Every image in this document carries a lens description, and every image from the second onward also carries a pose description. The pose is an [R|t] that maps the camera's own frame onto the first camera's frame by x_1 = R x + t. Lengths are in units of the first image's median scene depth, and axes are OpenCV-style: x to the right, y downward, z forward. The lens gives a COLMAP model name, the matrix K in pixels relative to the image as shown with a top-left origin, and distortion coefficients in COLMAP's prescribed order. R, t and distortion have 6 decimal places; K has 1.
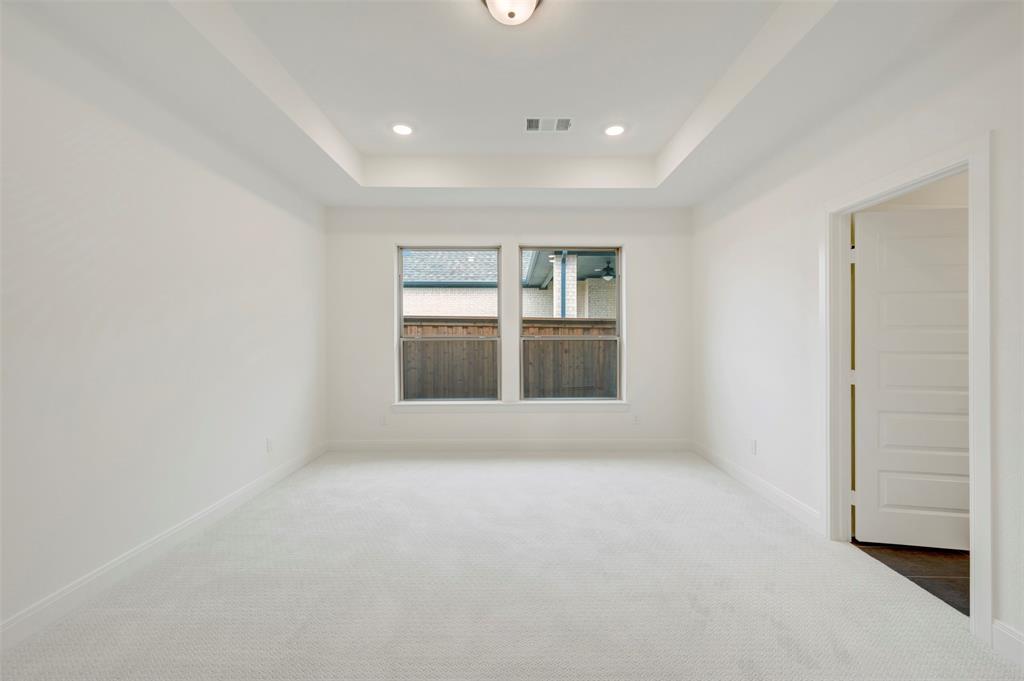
lens RADIAL K [[409.0, 0, 518.7], [0, 409.0, 334.6], [0, 0, 1]] dist [0.012096, 0.000011]
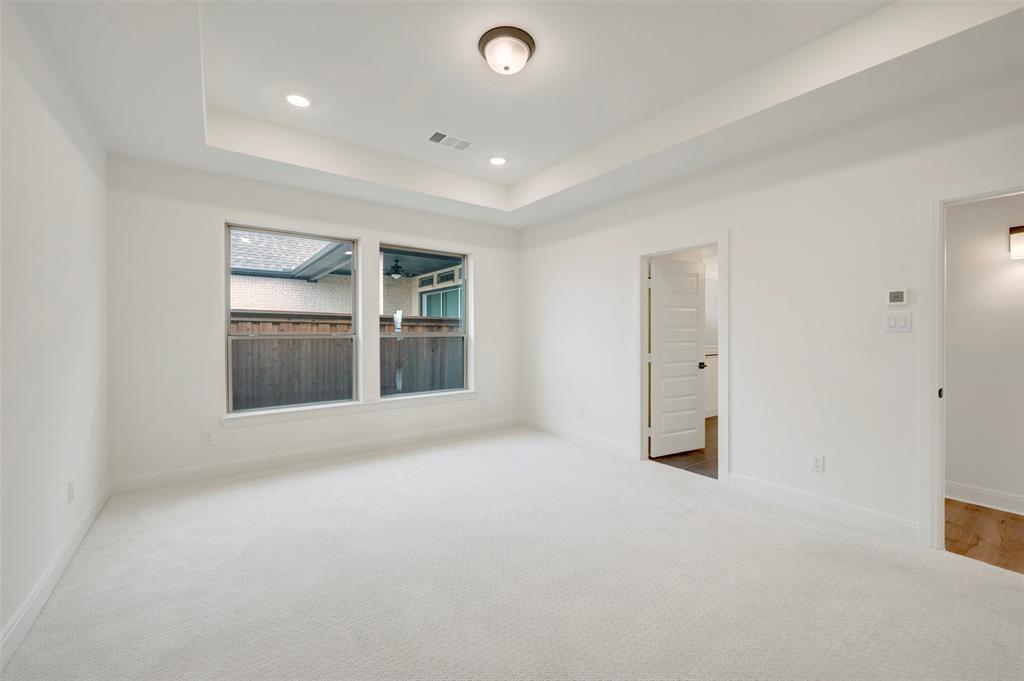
lens RADIAL K [[409.0, 0, 518.7], [0, 409.0, 334.6], [0, 0, 1]] dist [0.012096, 0.000011]
pose [[0.810202, -0.004654, 0.586132, -0.231276], [0.001061, 0.999978, 0.006473, 0.000290], [-0.586149, -0.004622, 0.810190, -0.001793]]
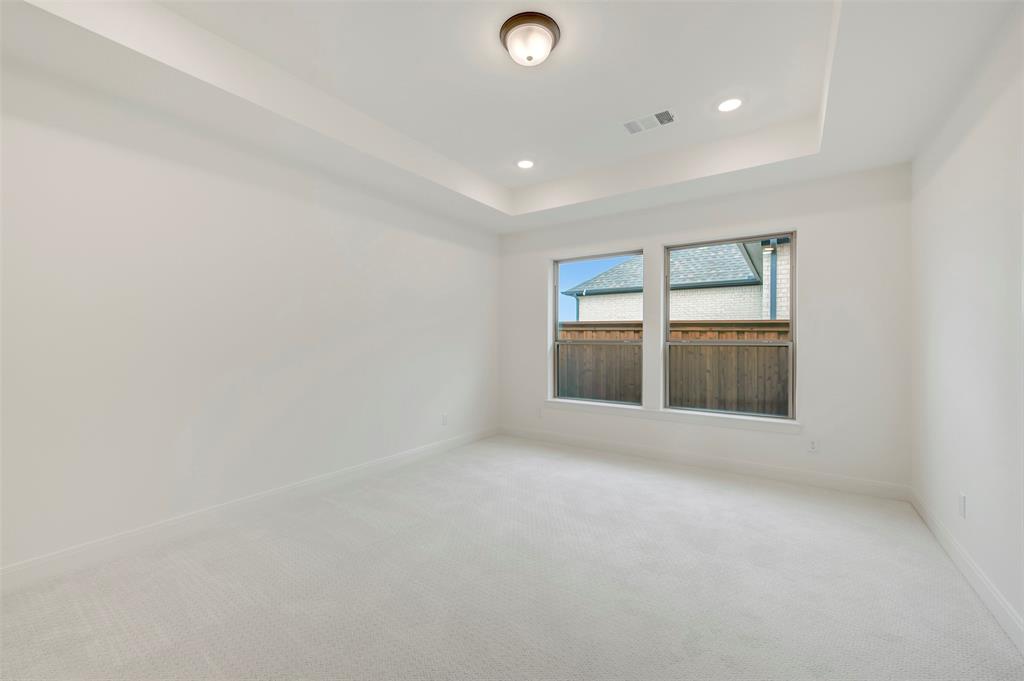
lens RADIAL K [[404.9, 0, 512.0], [0, 404.9, 340.5], [0, 0, 1]] dist [0.001607, 0.000155]
pose [[0.817808, 0.003760, -0.575479, 0.194912], [-0.002376, 0.999992, 0.003157, 0.000941], [0.575487, -0.001214, 0.817810, 0.017083]]
